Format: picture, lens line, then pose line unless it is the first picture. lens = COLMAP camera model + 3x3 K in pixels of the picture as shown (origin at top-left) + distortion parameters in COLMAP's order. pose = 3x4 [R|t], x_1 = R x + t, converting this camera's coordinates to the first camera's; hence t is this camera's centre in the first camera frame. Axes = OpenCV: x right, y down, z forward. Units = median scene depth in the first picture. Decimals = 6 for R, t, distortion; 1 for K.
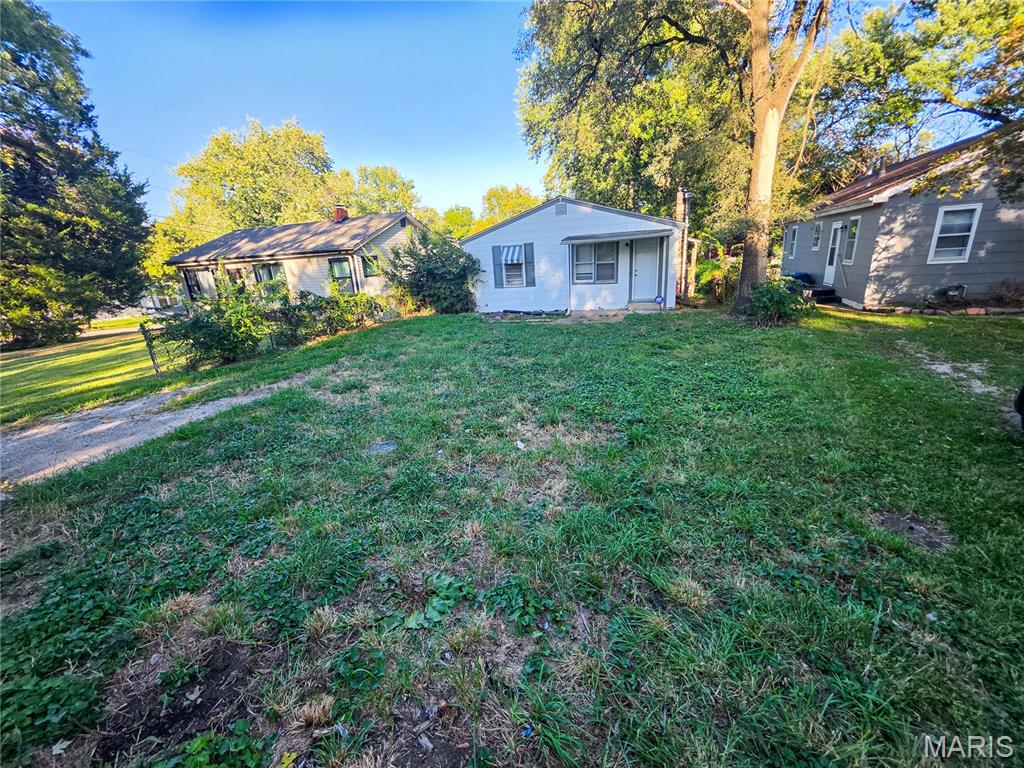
lens RADIAL K [[413.2, 0, 513.8], [0, 413.2, 381.2], [0, 0, 1]] dist [0.001602, 0.000141]
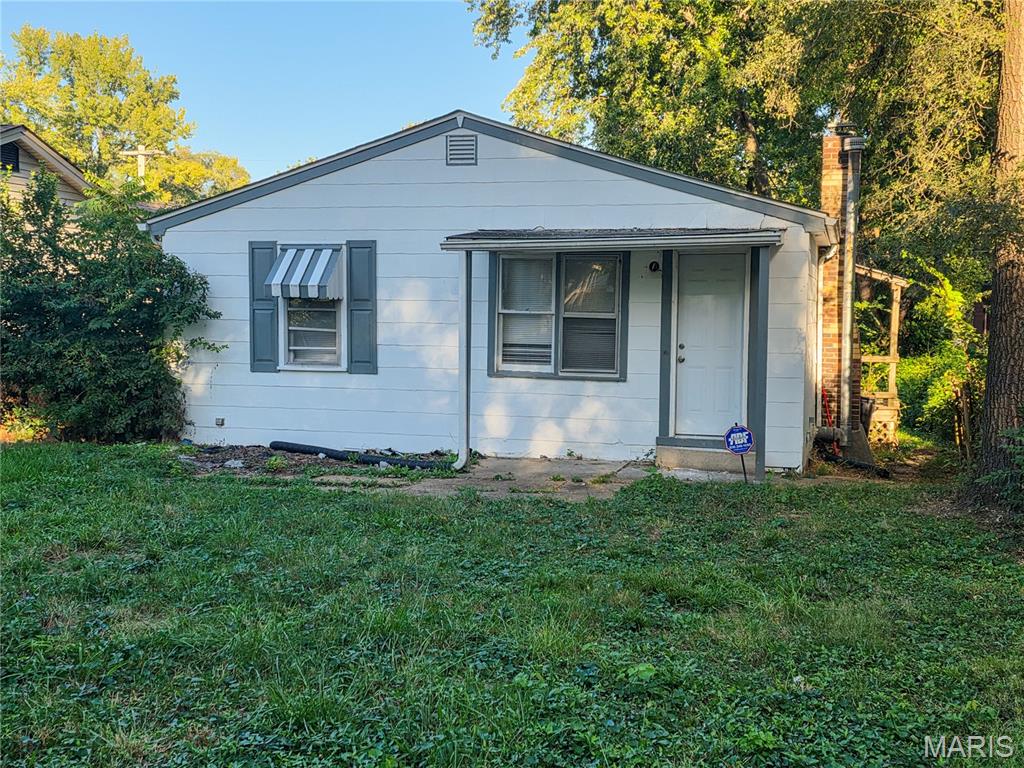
lens RADIAL K [[1193.6, 0, 511.2], [0, 1193.6, 385.3], [0, 0, 1]] dist [0.059594, 0.000000]
pose [[0.996506, 0.069971, 0.045613, 0.114585], [-0.057842, 0.972059, -0.227497, -0.019209], [-0.060257, 0.224063, 0.972710, 0.108356]]
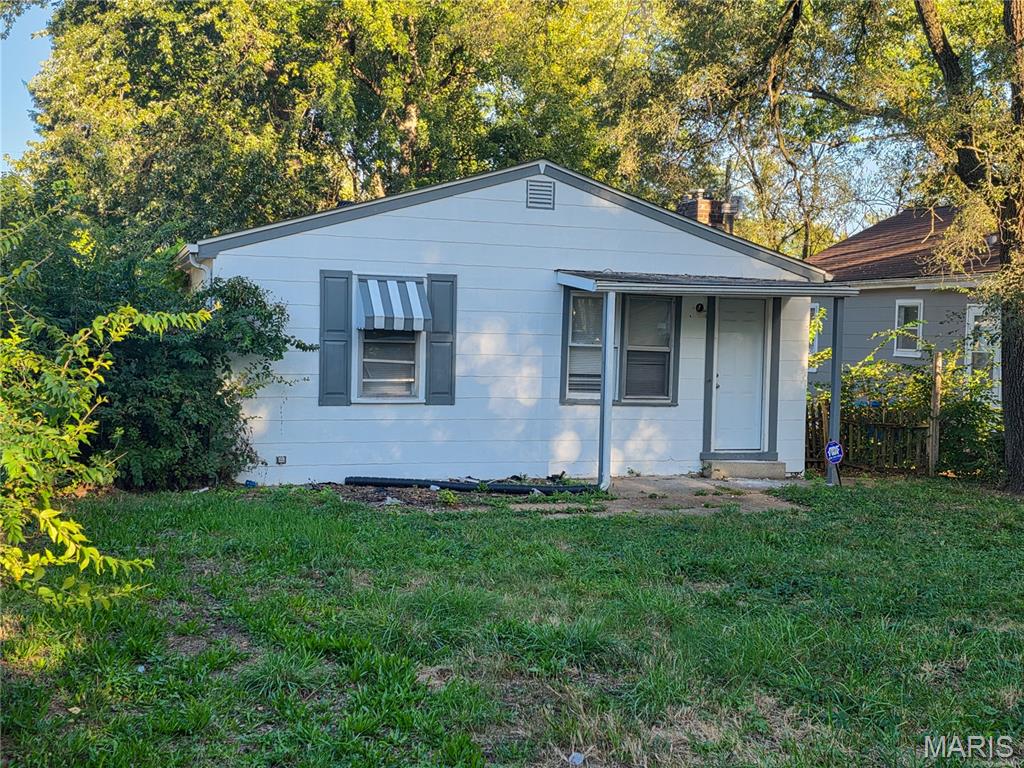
lens RADIAL K [[1193.6, 0, 512.2], [0, 1193.6, 386.4], [0, 0, 1]] dist [0.059594, 0.000000]
pose [[0.786372, 0.056595, 0.615156, -0.485111], [0.109304, 0.967336, -0.228723, -0.025109], [-0.608007, 0.247100, 0.754499, 0.265660]]
